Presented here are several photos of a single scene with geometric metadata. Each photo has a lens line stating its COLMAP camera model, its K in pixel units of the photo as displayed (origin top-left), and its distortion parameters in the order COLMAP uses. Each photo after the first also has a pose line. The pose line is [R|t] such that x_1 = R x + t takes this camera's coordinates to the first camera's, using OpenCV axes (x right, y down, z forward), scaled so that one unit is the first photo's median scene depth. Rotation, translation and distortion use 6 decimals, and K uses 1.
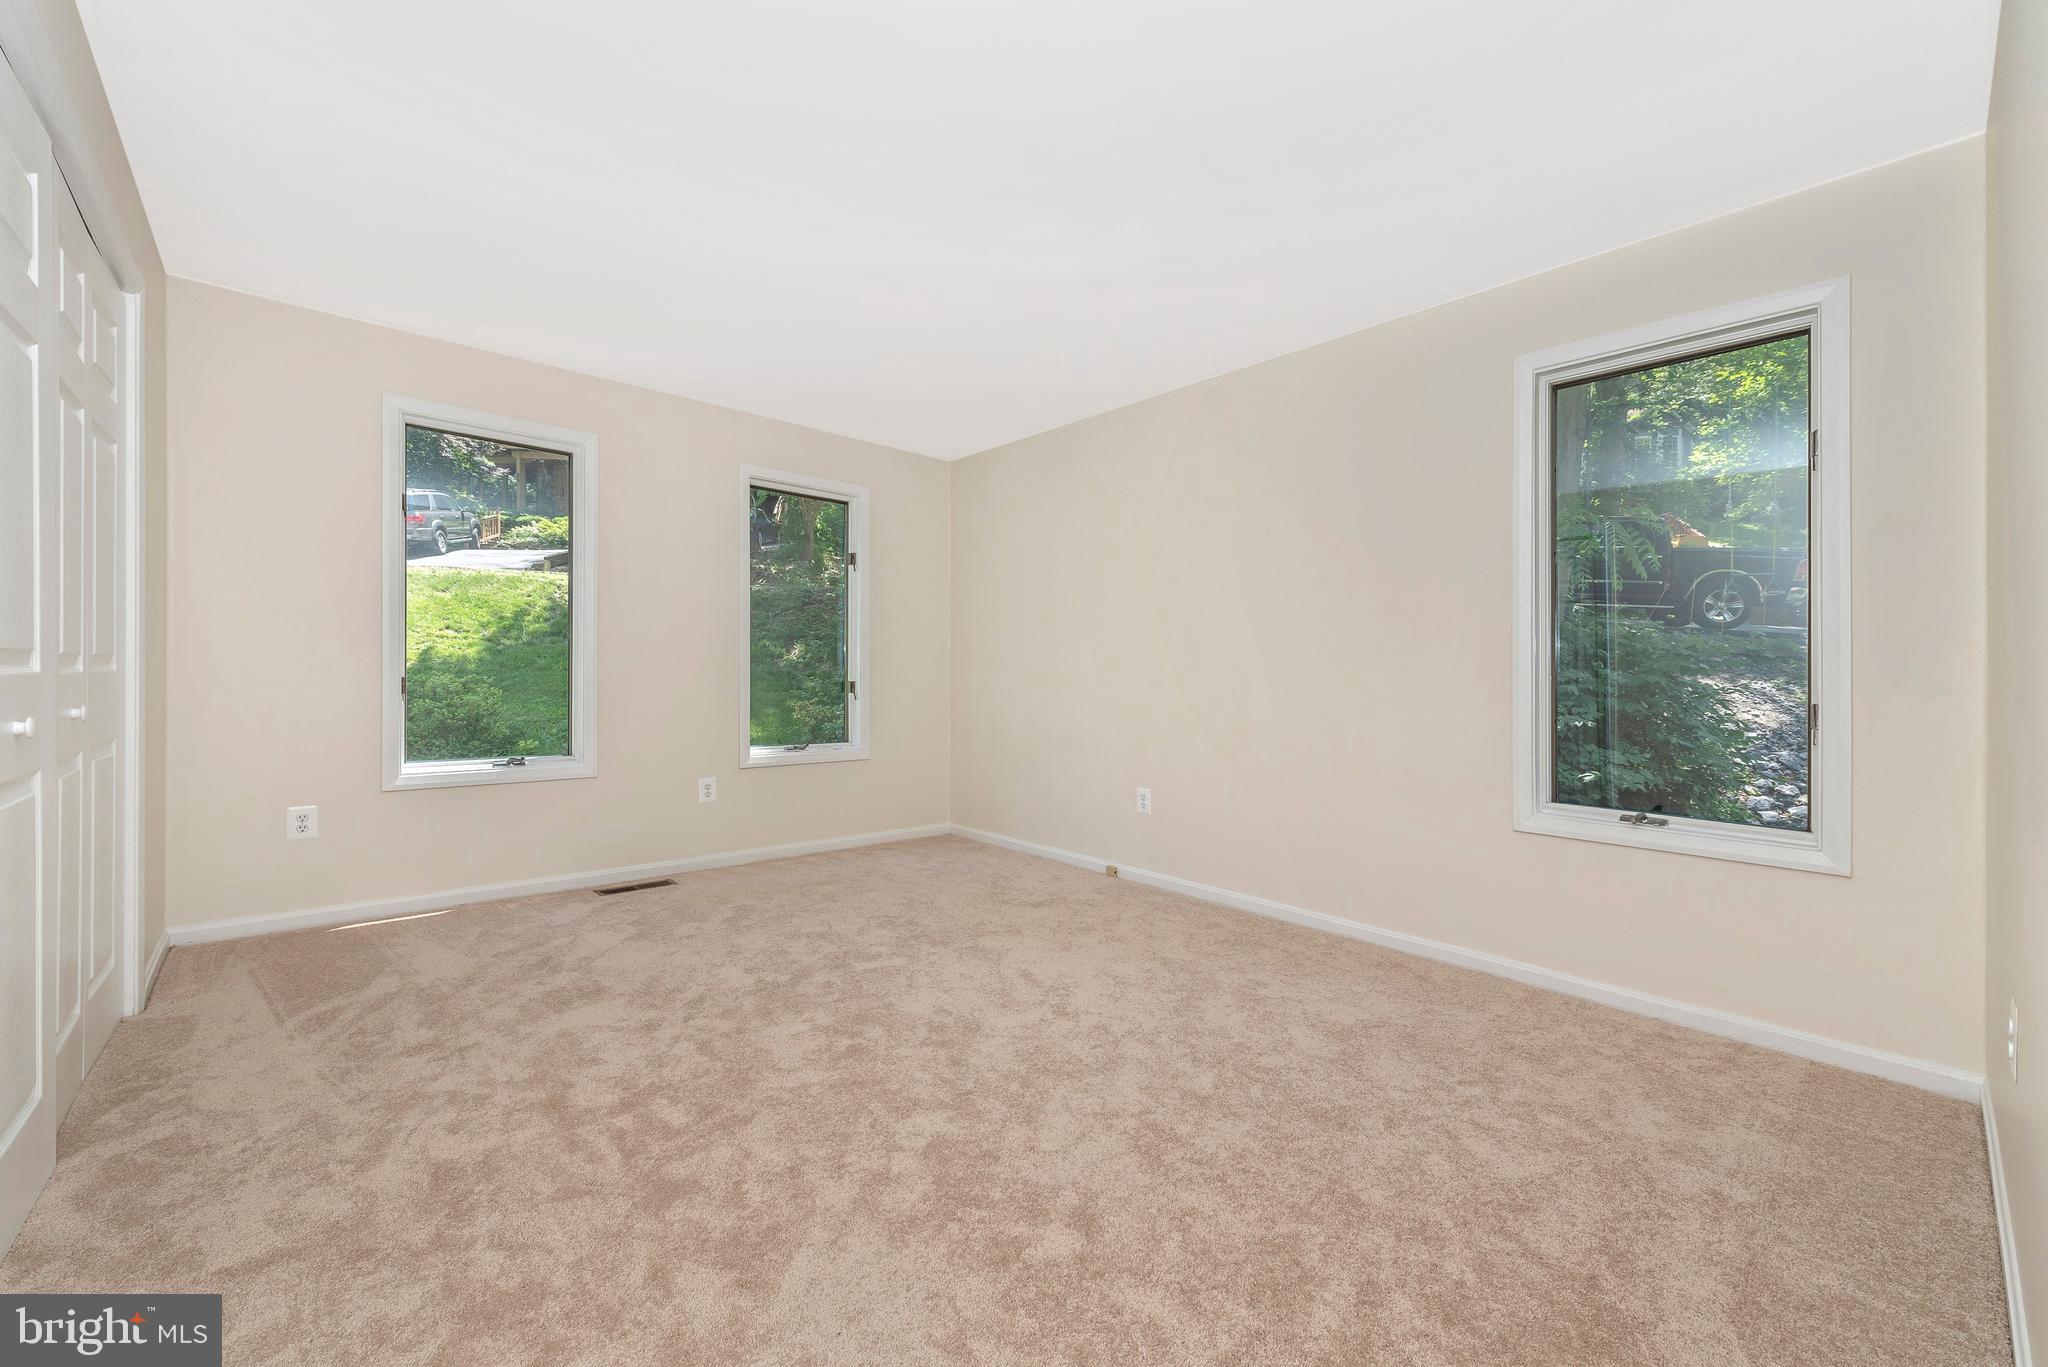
lens RADIAL K [[816.6, 0, 1022.1], [0, 816.6, 668.6], [0, 0, 1]] dist [0.009906, -0.000555]
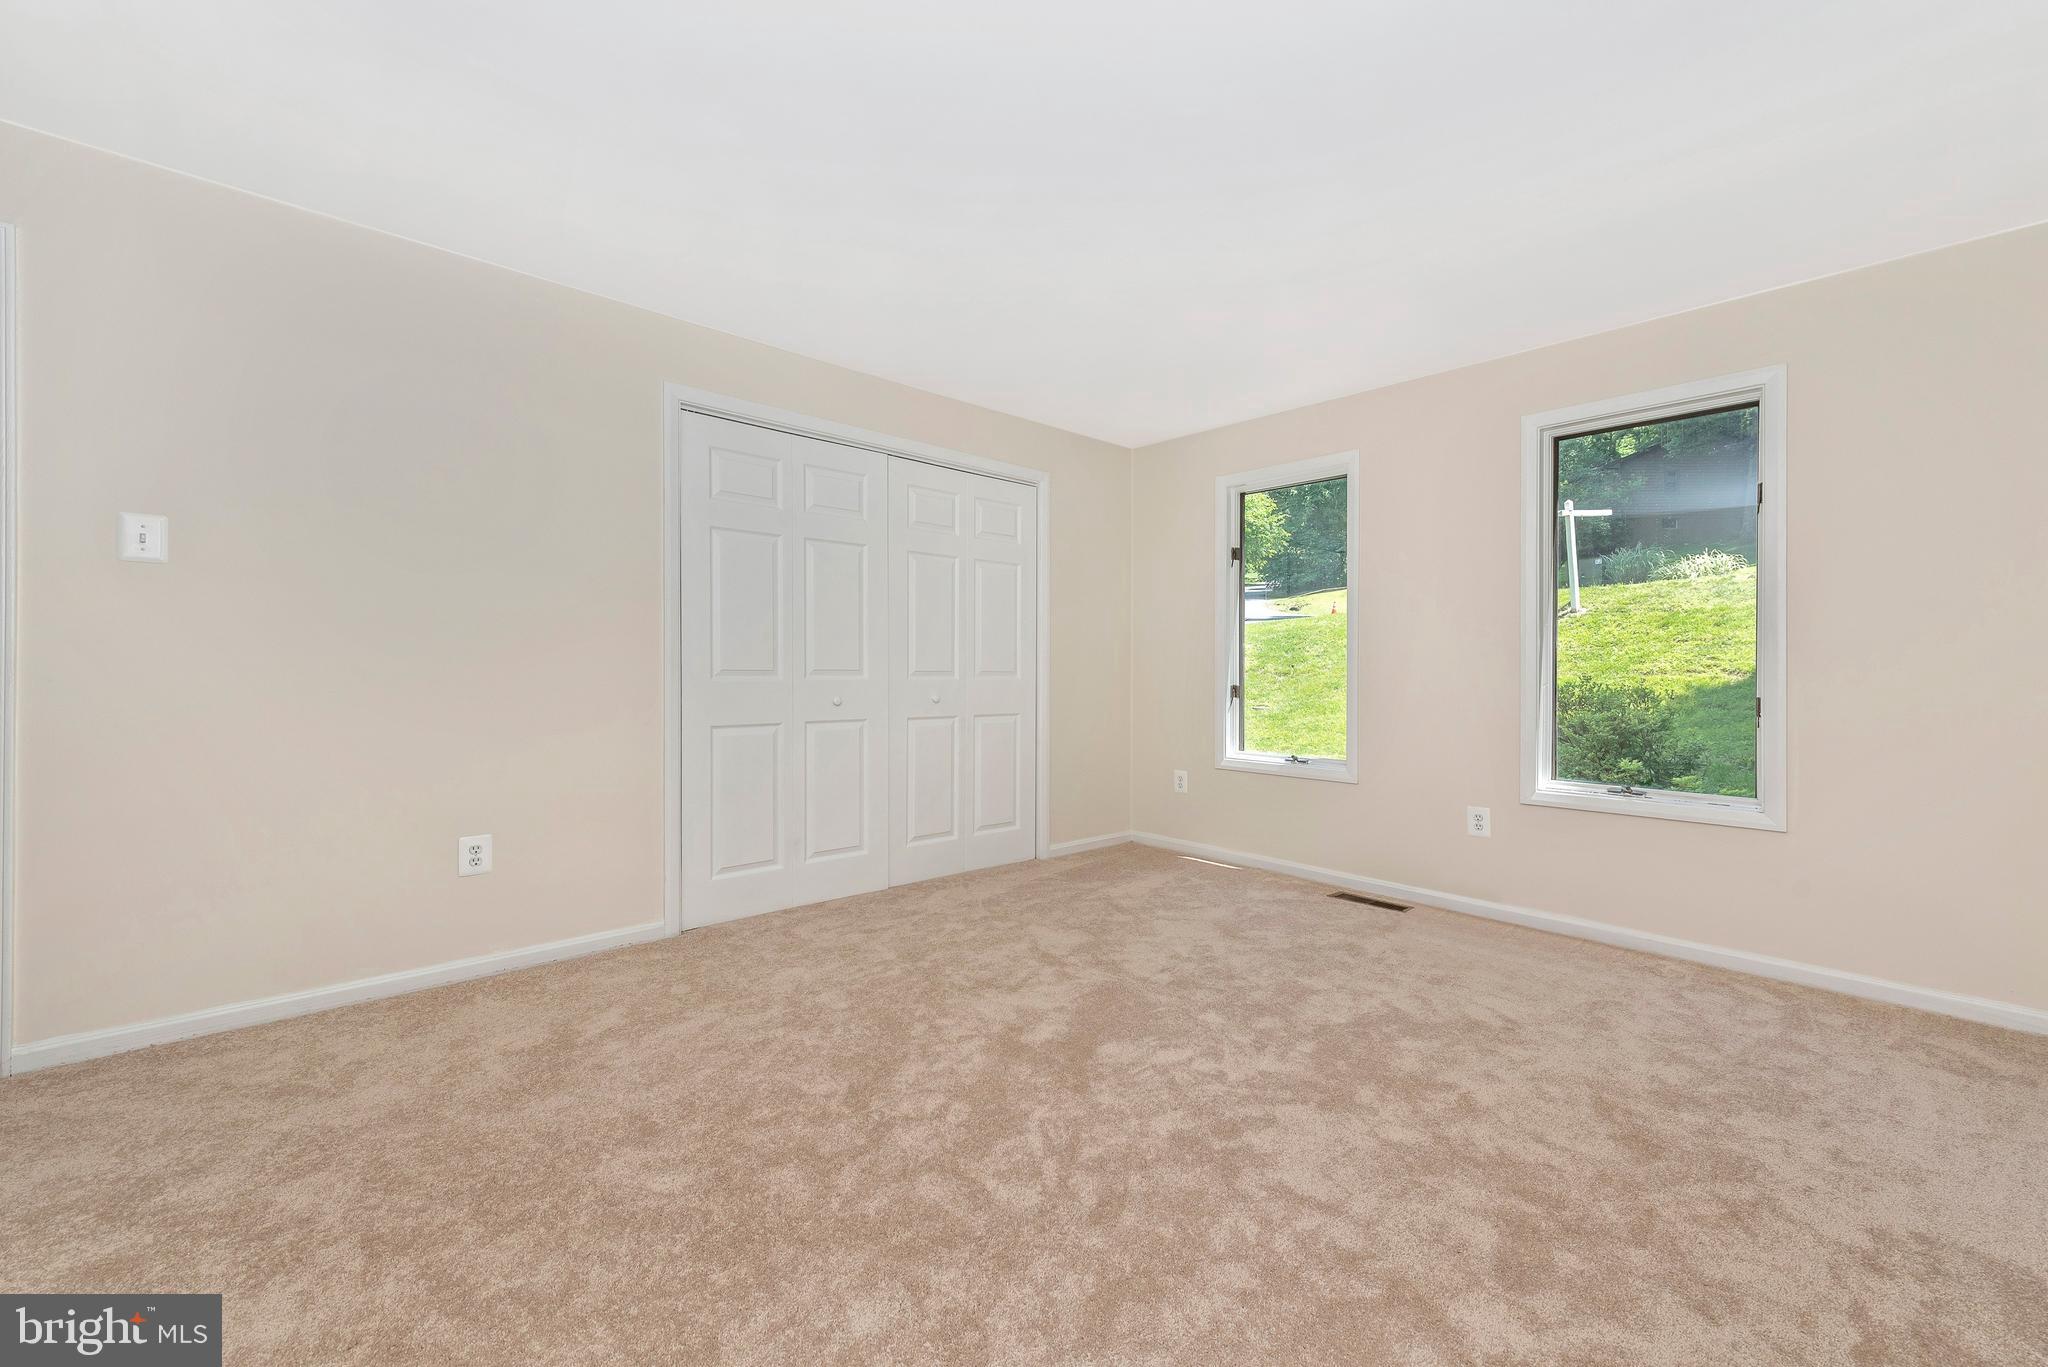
lens RADIAL K [[816.6, 0, 1022.1], [0, 816.6, 668.6], [0, 0, 1]] dist [0.009906, -0.000555]
pose [[0.016284, -0.009156, -0.999825, 0.524095], [0.000632, 0.999958, -0.009147, -0.001415], [0.999867, -0.000483, 0.016289, 0.600596]]
